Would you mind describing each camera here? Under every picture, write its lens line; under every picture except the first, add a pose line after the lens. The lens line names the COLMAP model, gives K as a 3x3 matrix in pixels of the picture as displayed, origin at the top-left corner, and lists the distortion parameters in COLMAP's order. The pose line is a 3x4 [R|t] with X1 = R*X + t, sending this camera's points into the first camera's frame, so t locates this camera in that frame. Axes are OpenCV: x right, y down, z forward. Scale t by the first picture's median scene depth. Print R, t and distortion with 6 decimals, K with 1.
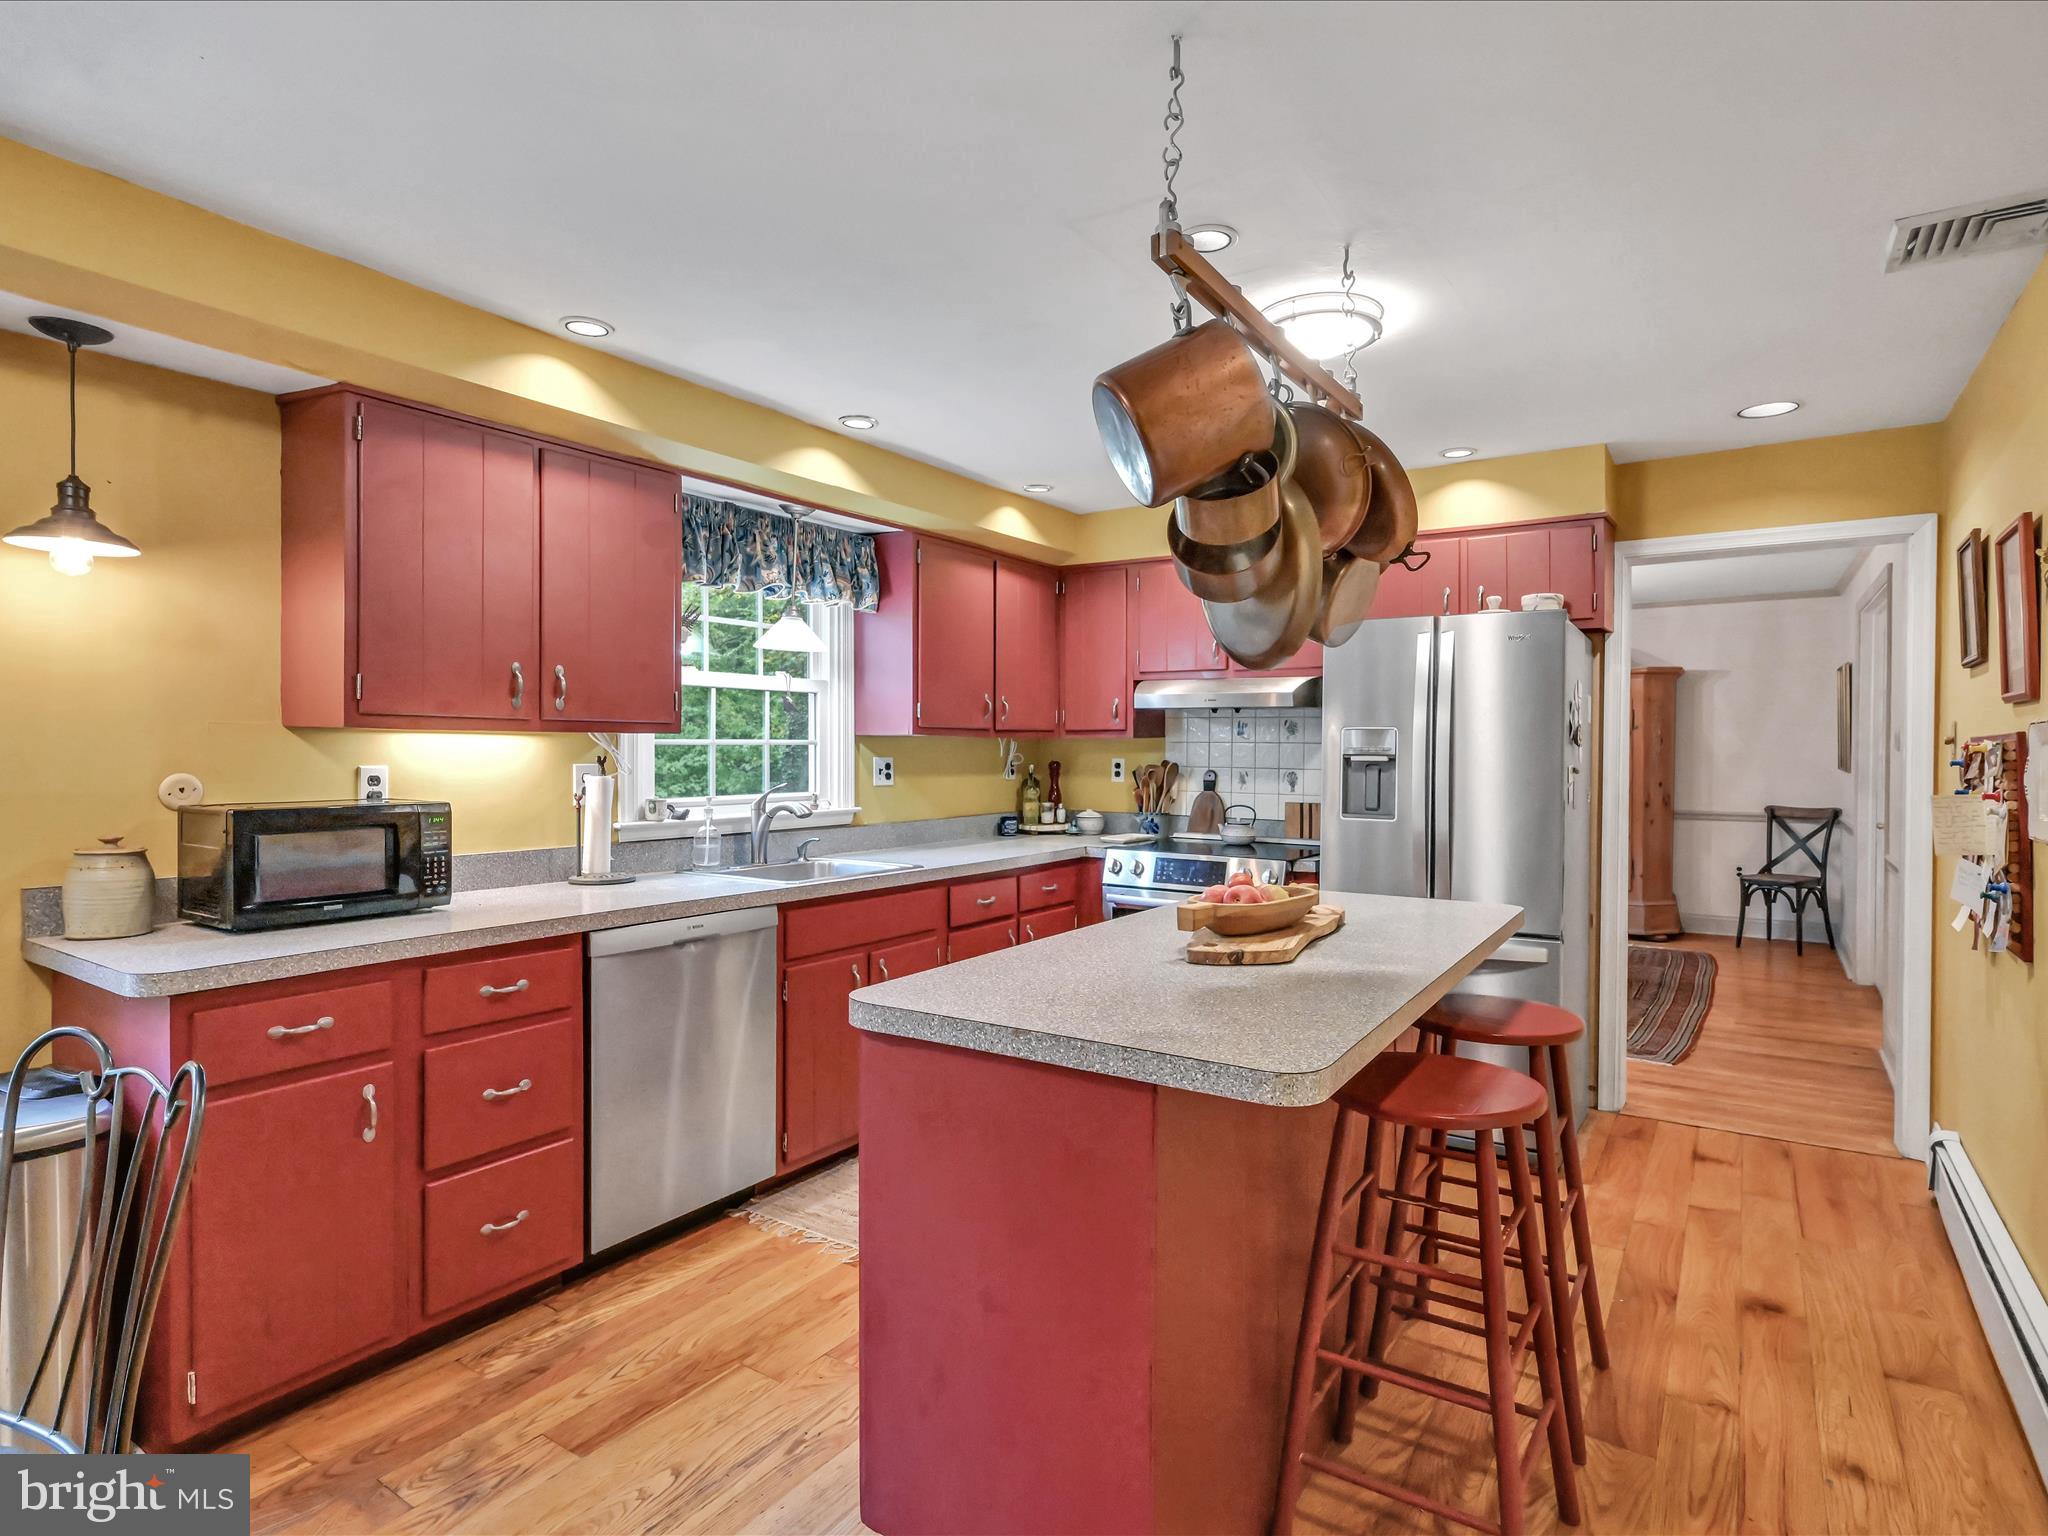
lens RADIAL K [[1040.8, 0, 1016.8], [0, 1040.8, 752.1], [0, 0, 1]] dist [-0.005036, -0.000694]
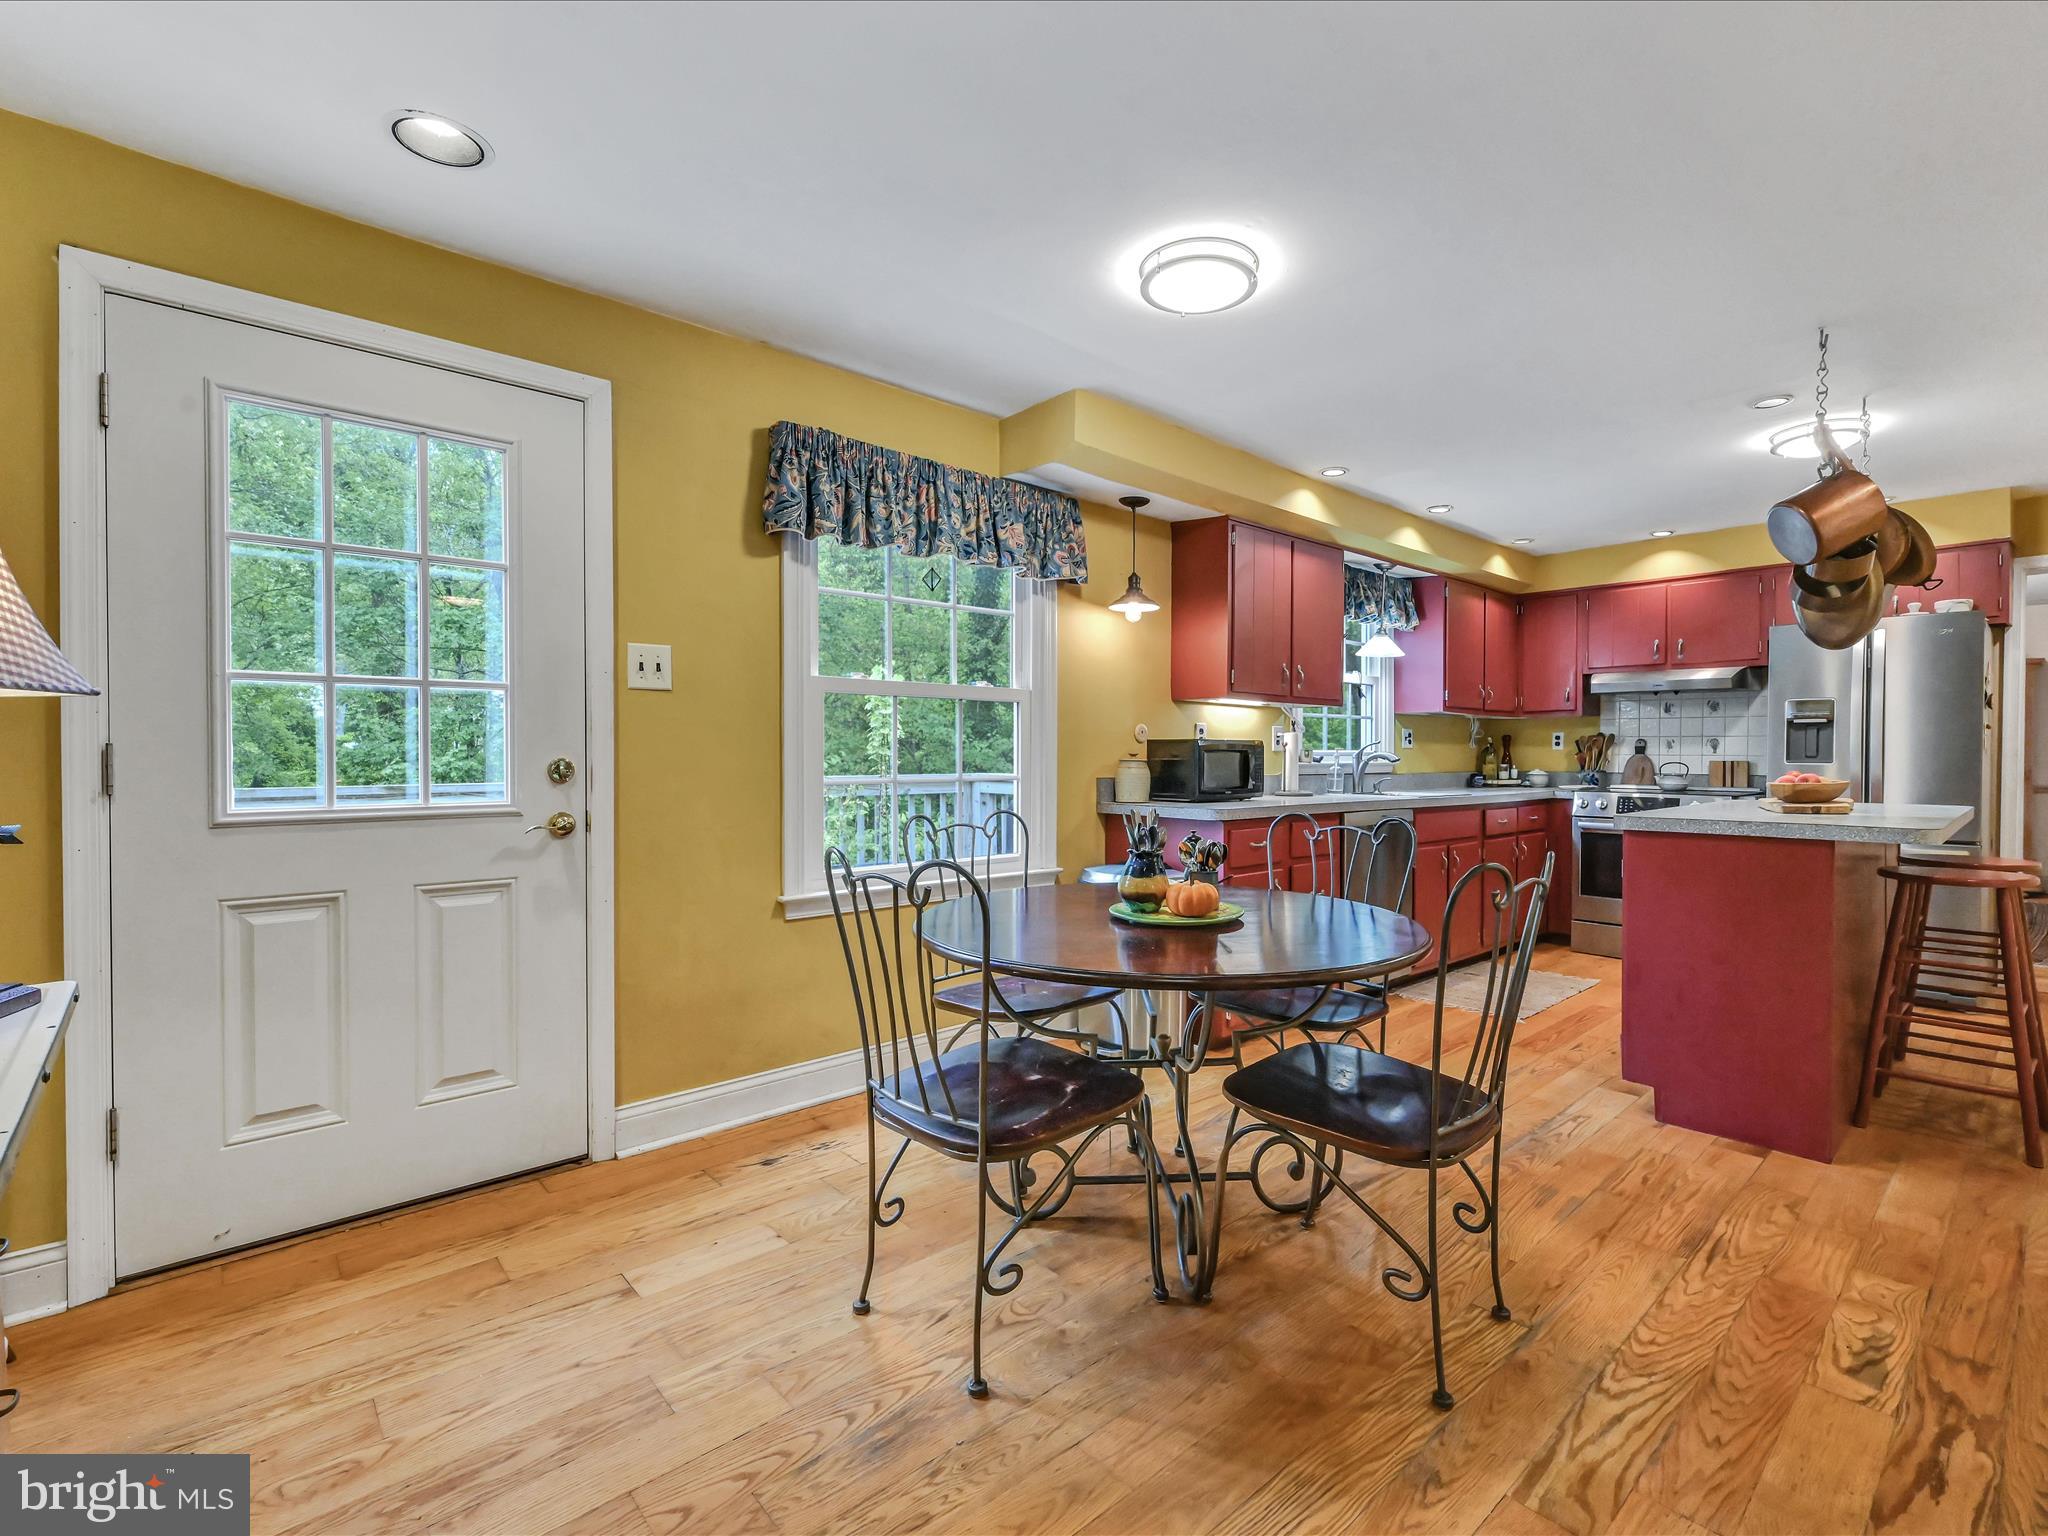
lens RADIAL K [[928.3, 0, 1024.0], [0, 928.3, 768.0], [0, 0, 1]] dist [-0.001291, -0.000435]
pose [[0.972071, -0.000532, -0.234687, -0.372088], [0.001538, 0.999990, 0.004104, 0.058047], [0.234682, -0.004350, 0.972062, -0.440764]]
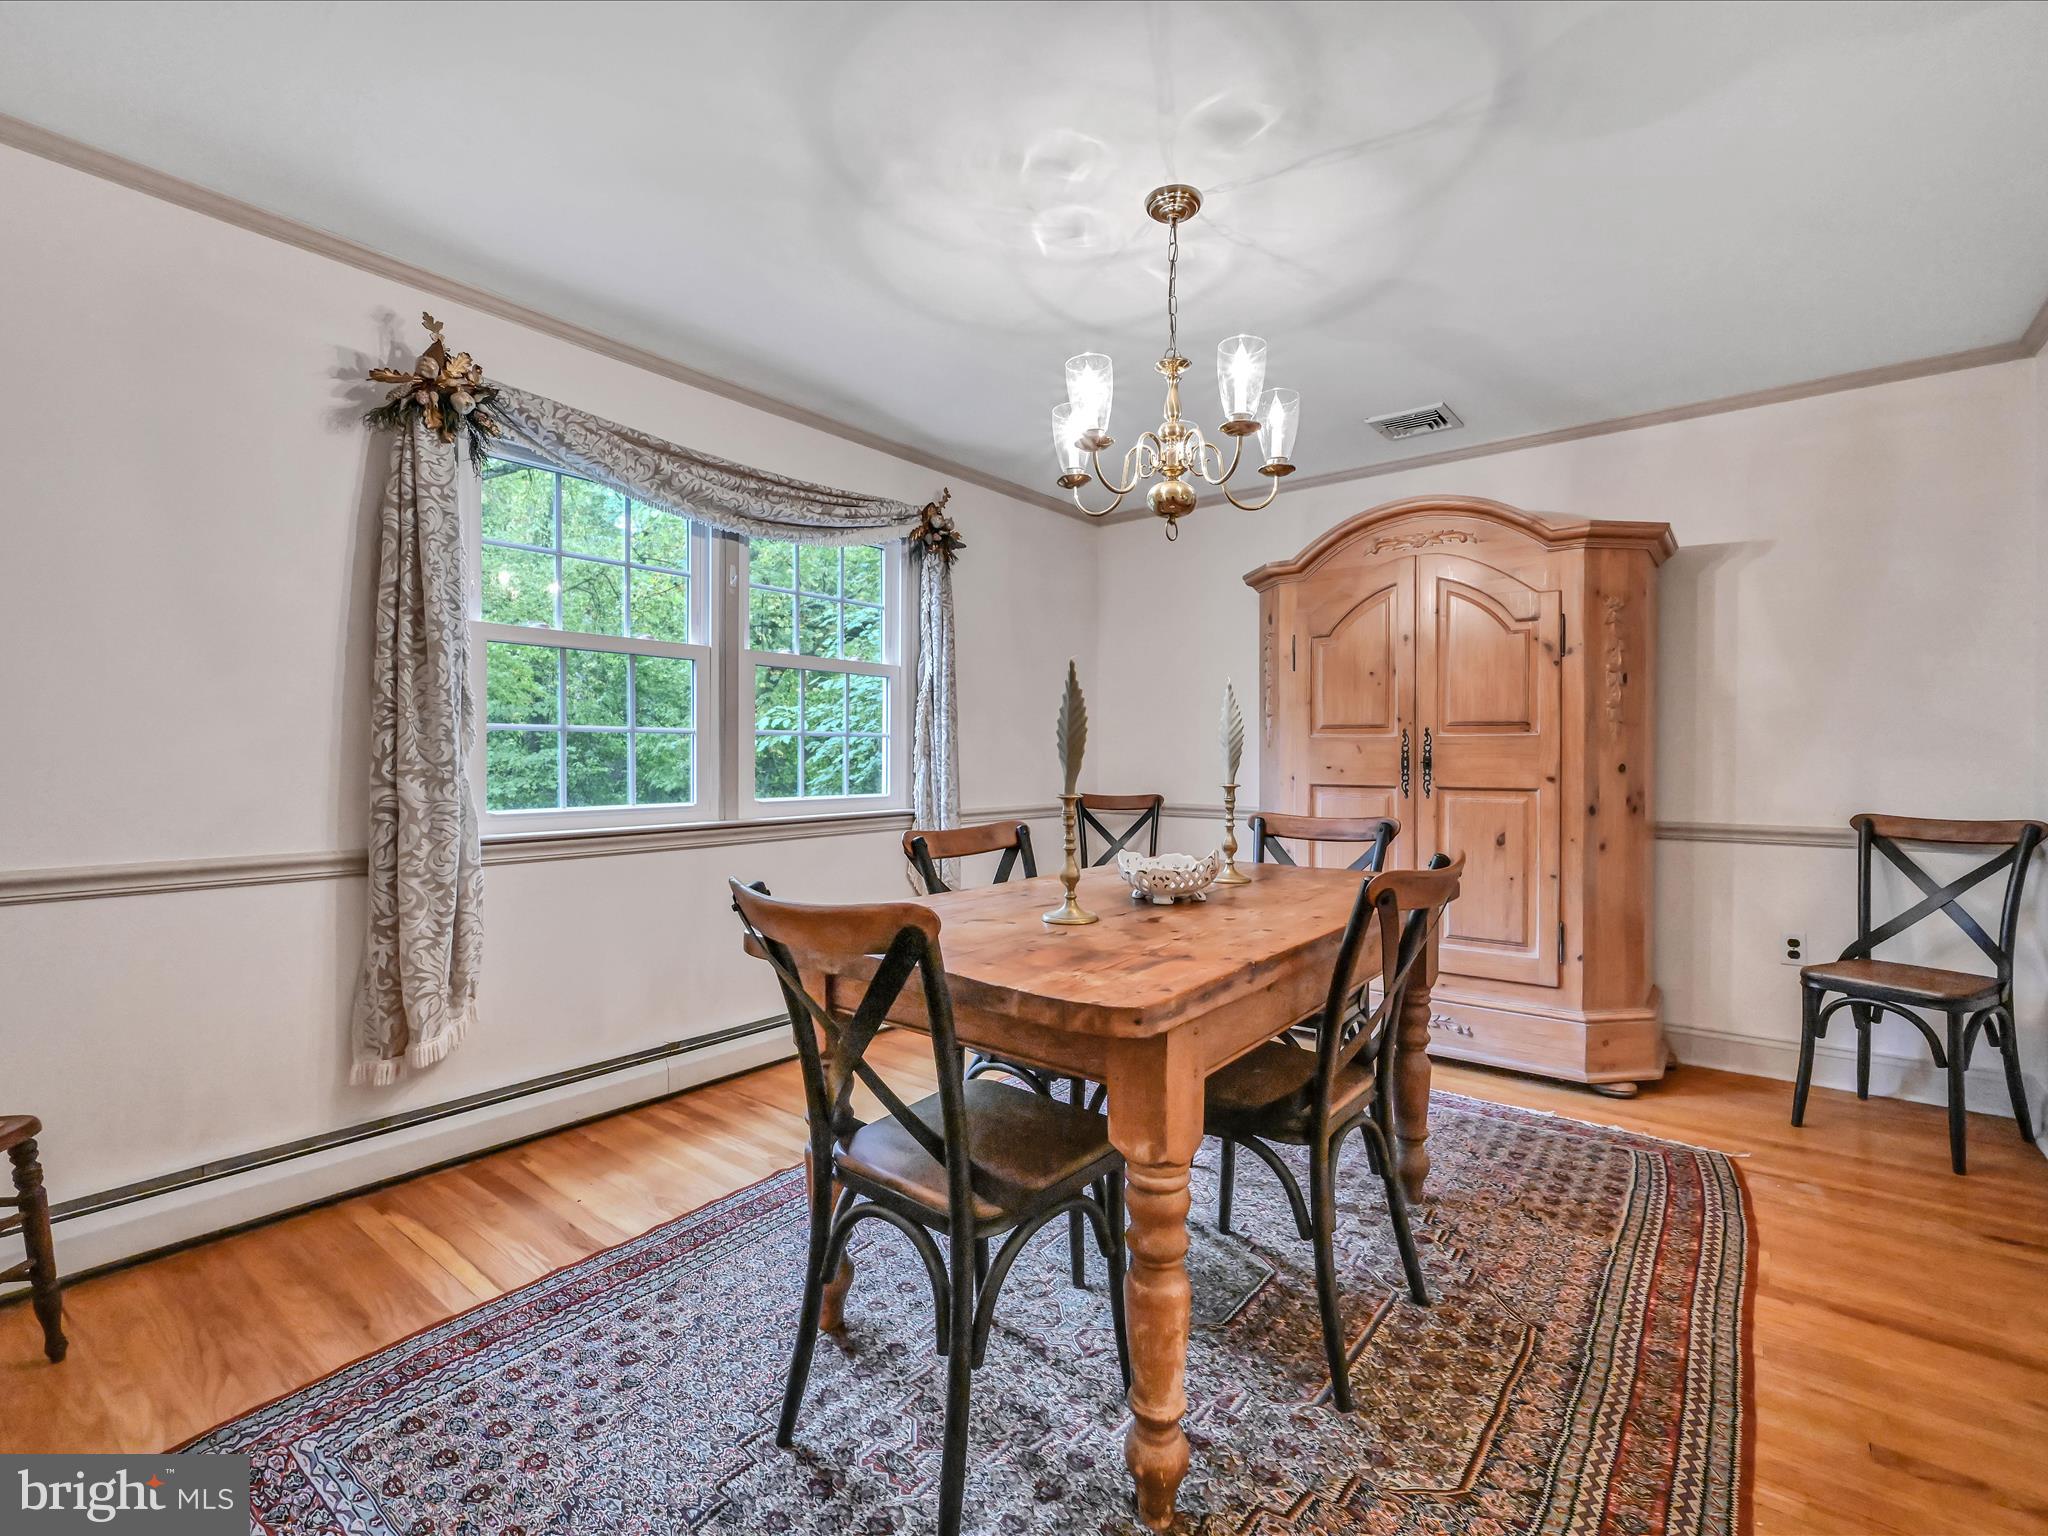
lens RADIAL K [[928.3, 0, 1024.0], [0, 928.3, 768.0], [0, 0, 1]] dist [-0.001291, -0.000435]
pose [[0.997658, 0.001419, -0.068378, 0.380153], [-0.001177, 0.999993, 0.003587, 0.030107], [0.068382, -0.003498, 0.997653, 0.563112]]
